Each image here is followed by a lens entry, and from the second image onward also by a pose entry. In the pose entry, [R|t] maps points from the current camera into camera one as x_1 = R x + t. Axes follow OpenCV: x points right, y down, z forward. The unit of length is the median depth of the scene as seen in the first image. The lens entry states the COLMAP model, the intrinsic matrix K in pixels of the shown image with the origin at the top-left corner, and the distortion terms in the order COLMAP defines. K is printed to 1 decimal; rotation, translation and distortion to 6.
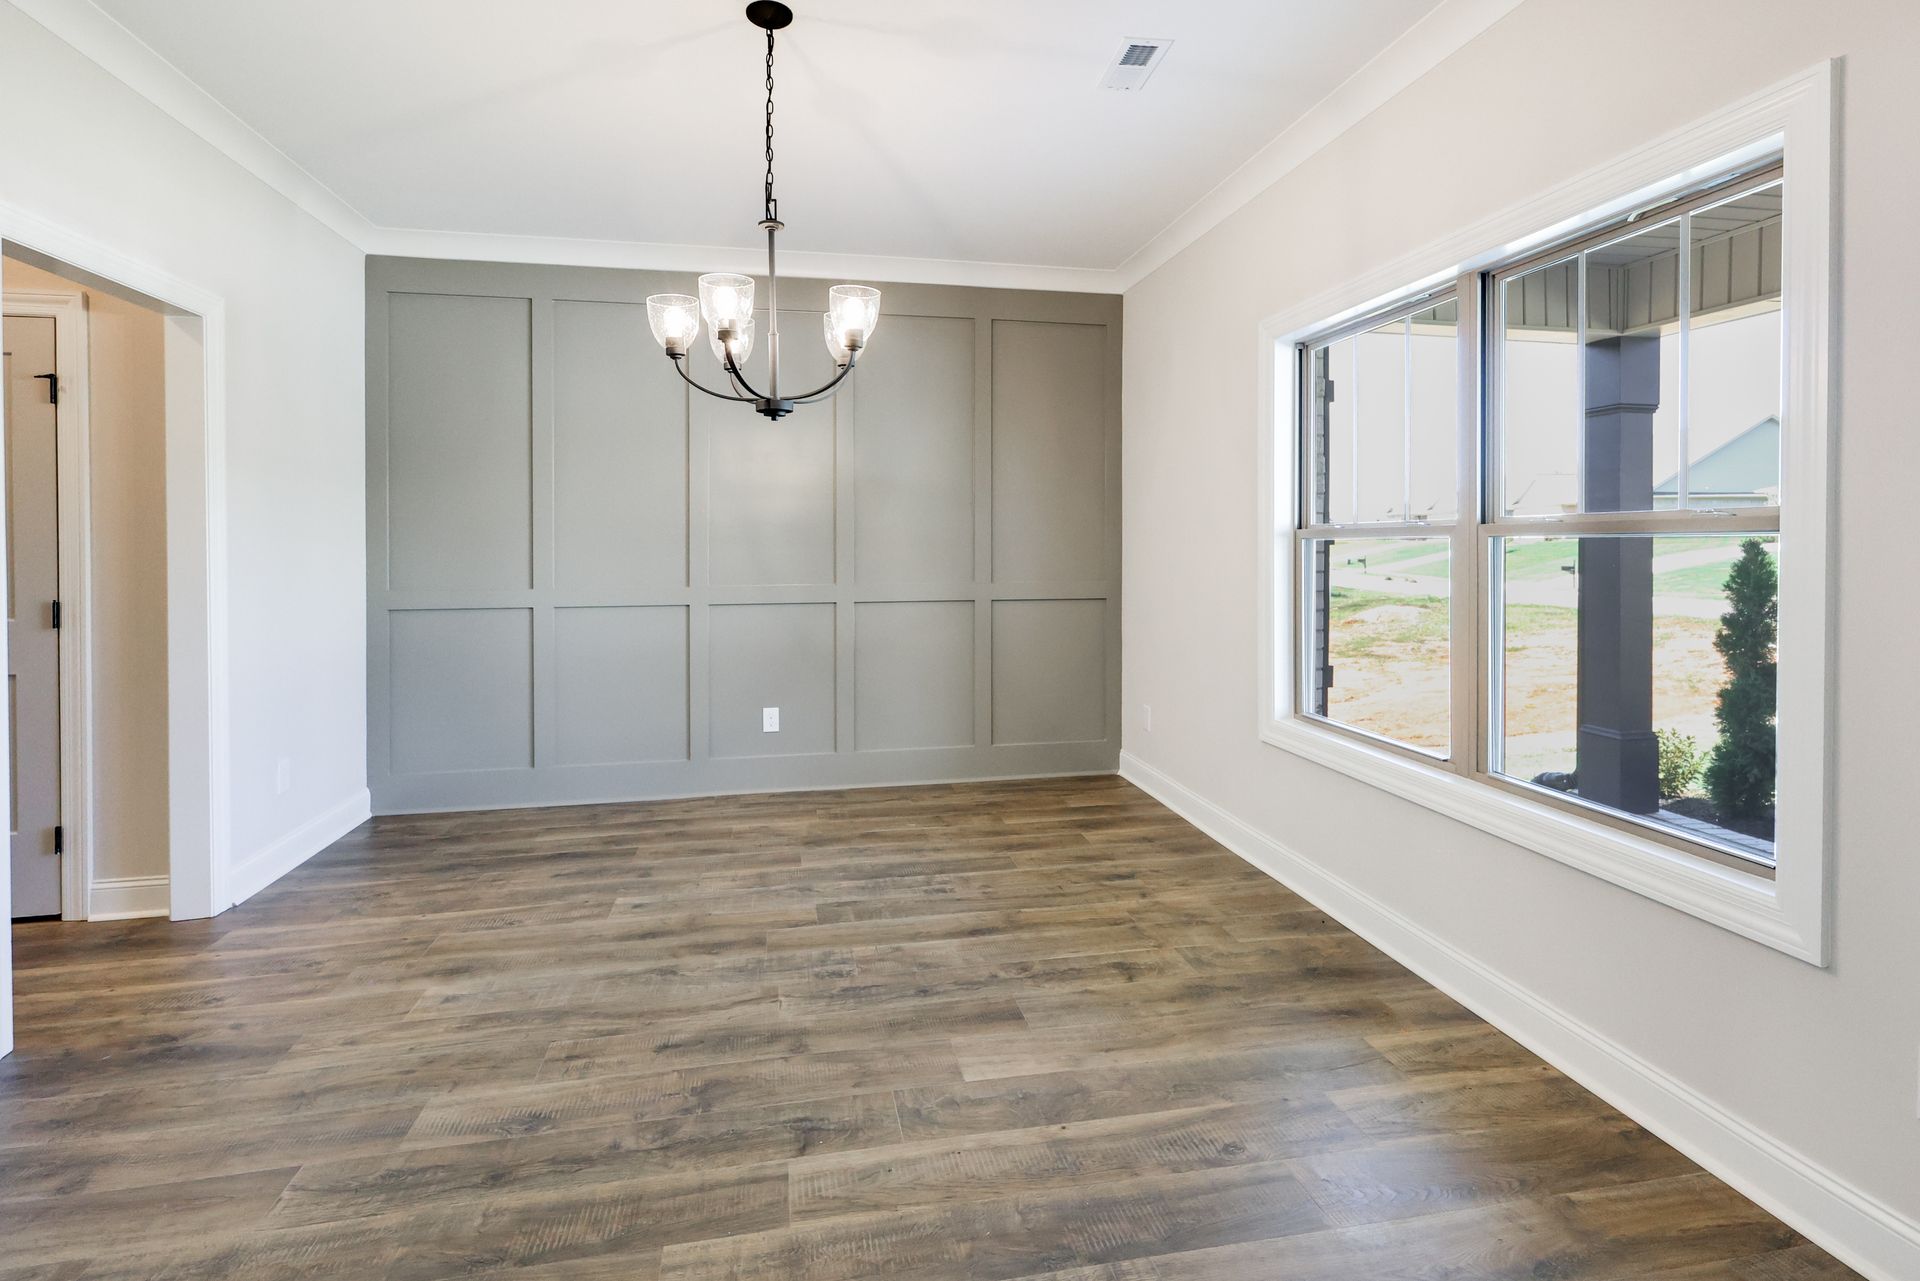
lens RADIAL K [[907.4, 0, 971.5], [0, 907.4, 557.6], [0, 0, 1]] dist [-0.009201, -0.000005]
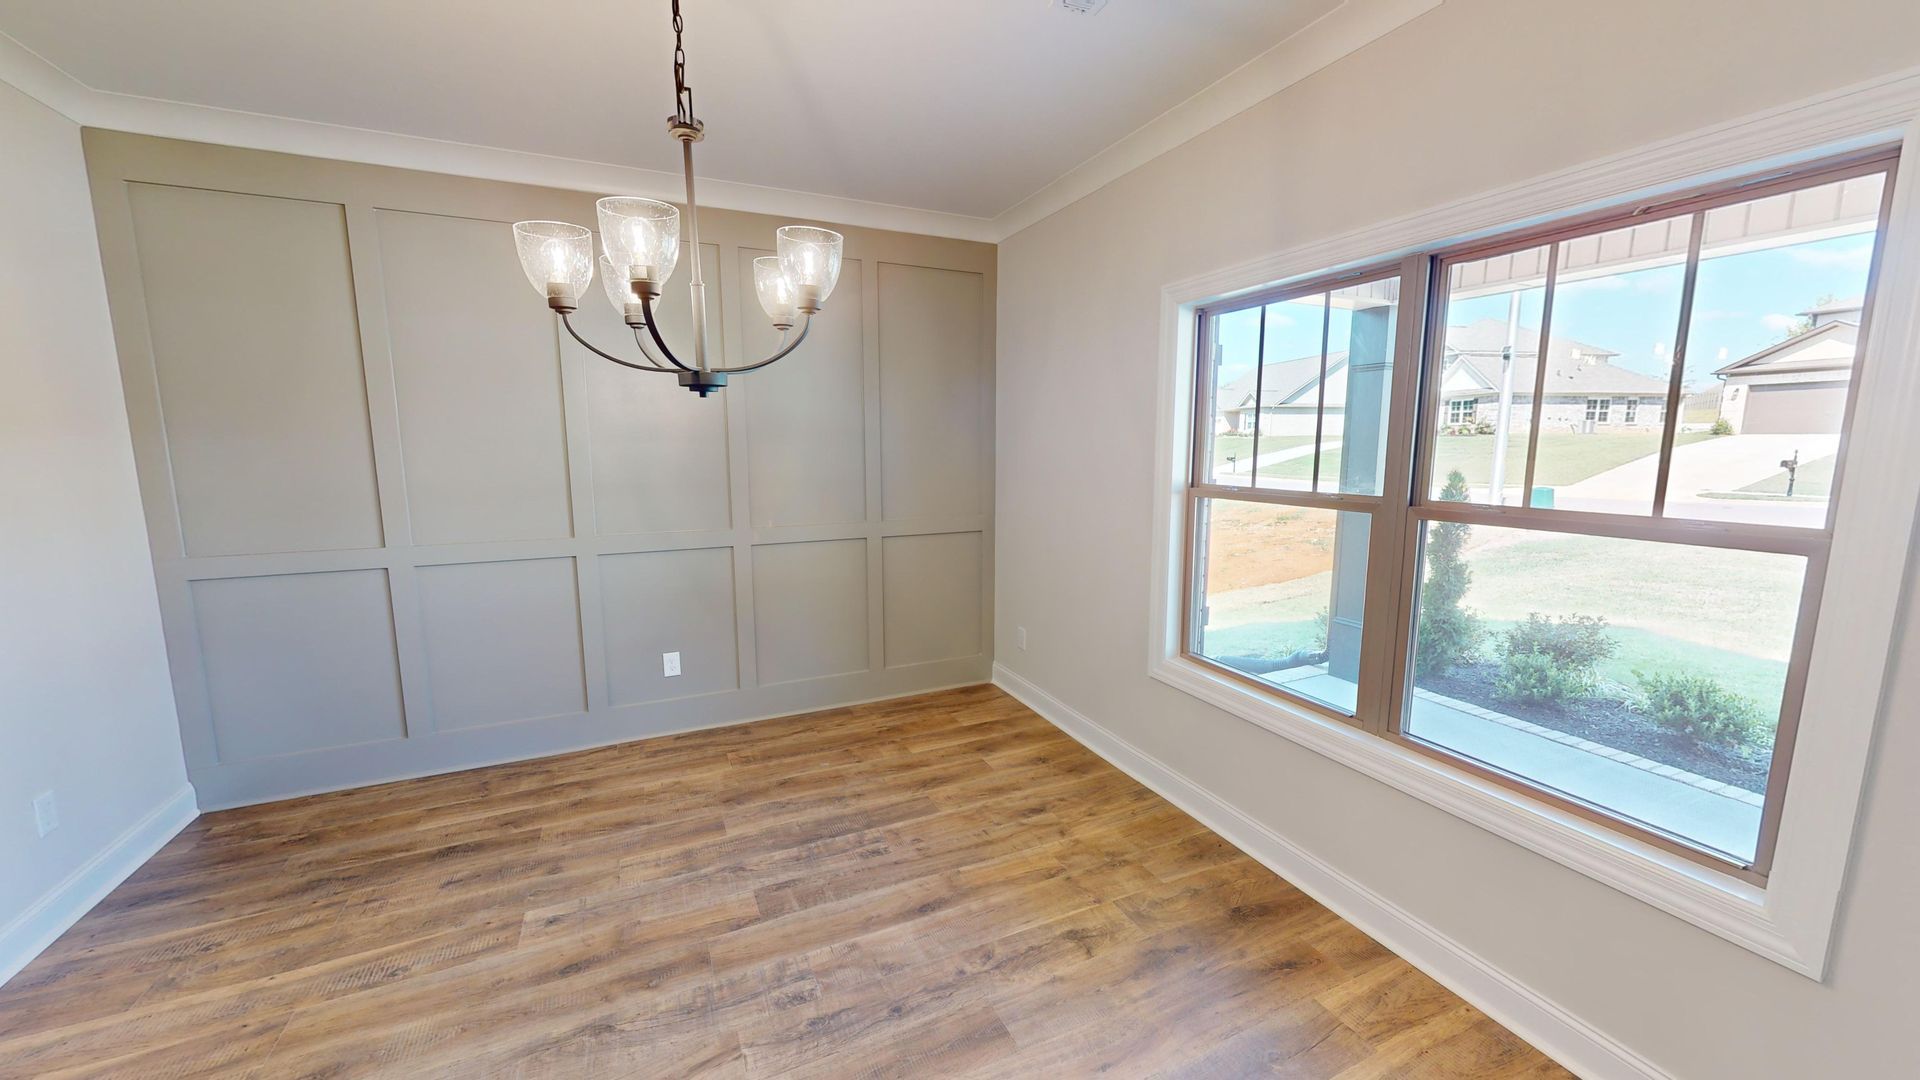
lens RADIAL K [[697.9, 0, 951.9], [0, 697.9, 545.6], [0, 0, 1]] dist [-0.000405, -0.000013]
pose [[0.975466, -0.028486, 0.218299, -0.114135], [-0.002639, 0.990009, 0.140979, -0.087620], [-0.220133, -0.138096, 0.965645, 0.274380]]
